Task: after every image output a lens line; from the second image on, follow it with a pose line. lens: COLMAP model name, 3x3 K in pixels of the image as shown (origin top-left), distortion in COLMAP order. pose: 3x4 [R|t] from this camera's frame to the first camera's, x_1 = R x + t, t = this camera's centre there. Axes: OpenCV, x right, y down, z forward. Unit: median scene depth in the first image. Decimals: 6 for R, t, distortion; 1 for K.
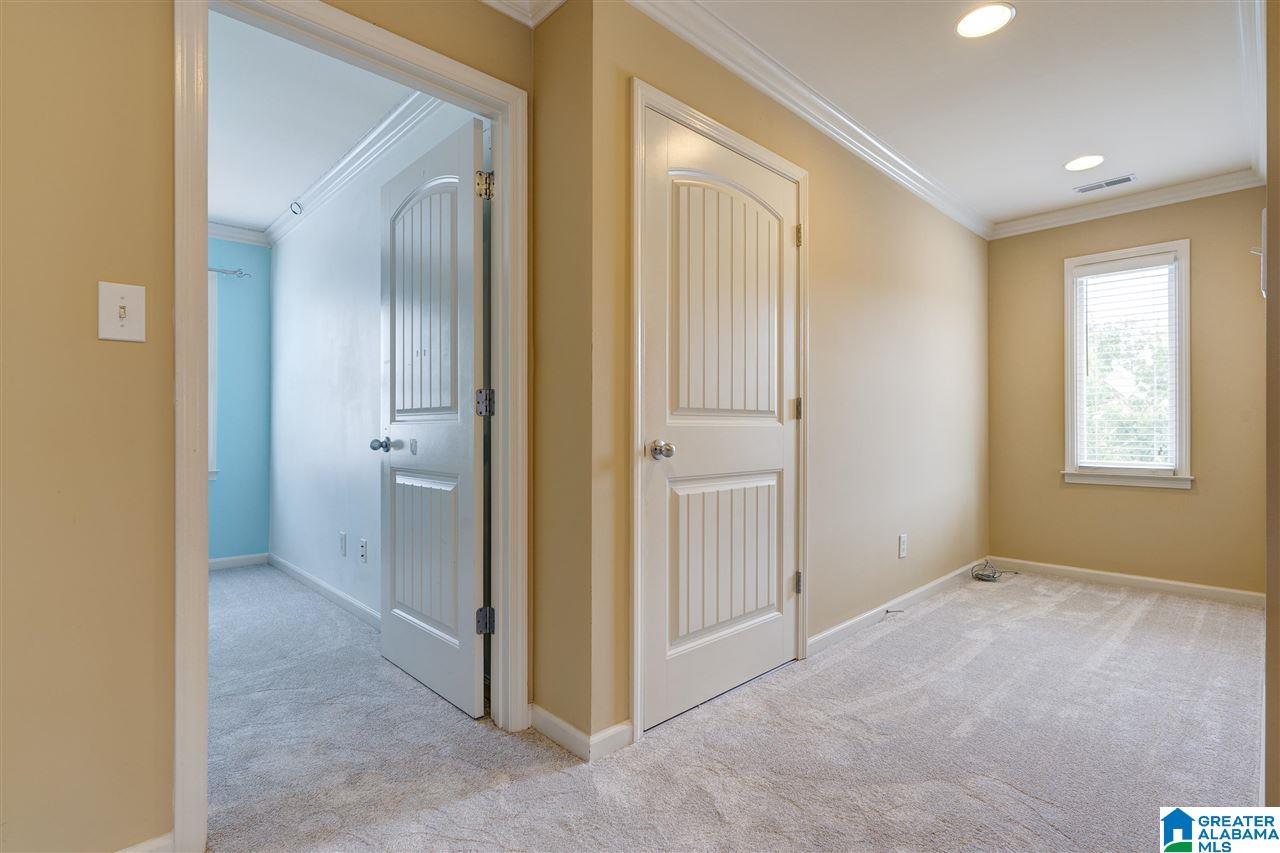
lens RADIAL K [[639.7, 0, 650.5], [0, 639.7, 422.8], [0, 0, 1]] dist [-0.006719, 0.000442]
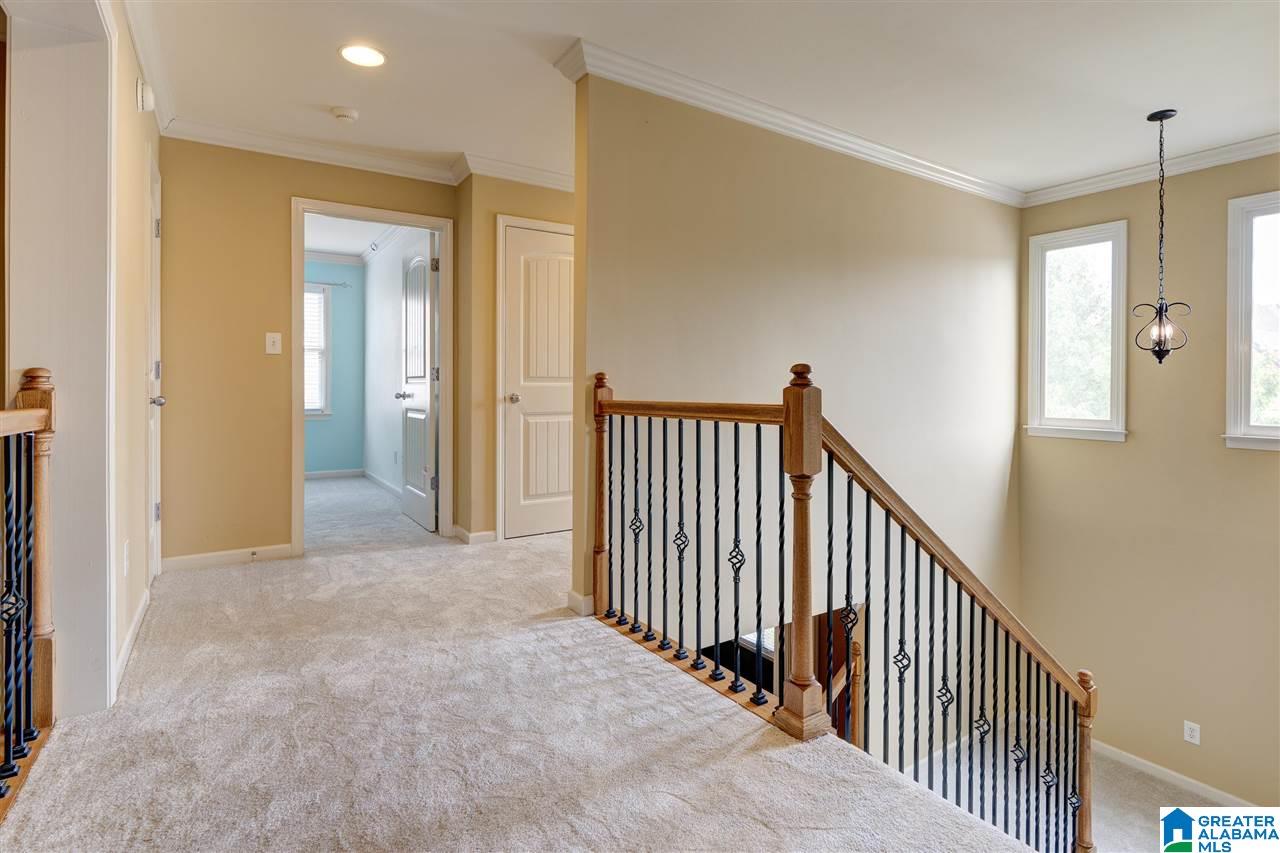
lens RADIAL K [[639.7, 0, 646.1], [0, 639.7, 387.5], [0, 0, 1]] dist [-0.006719, 0.000442]
pose [[0.985264, 0.005760, -0.170943, 0.724879], [-0.004230, 0.999948, 0.009318, -0.011633], [0.170988, -0.008458, 0.985237, -0.847873]]
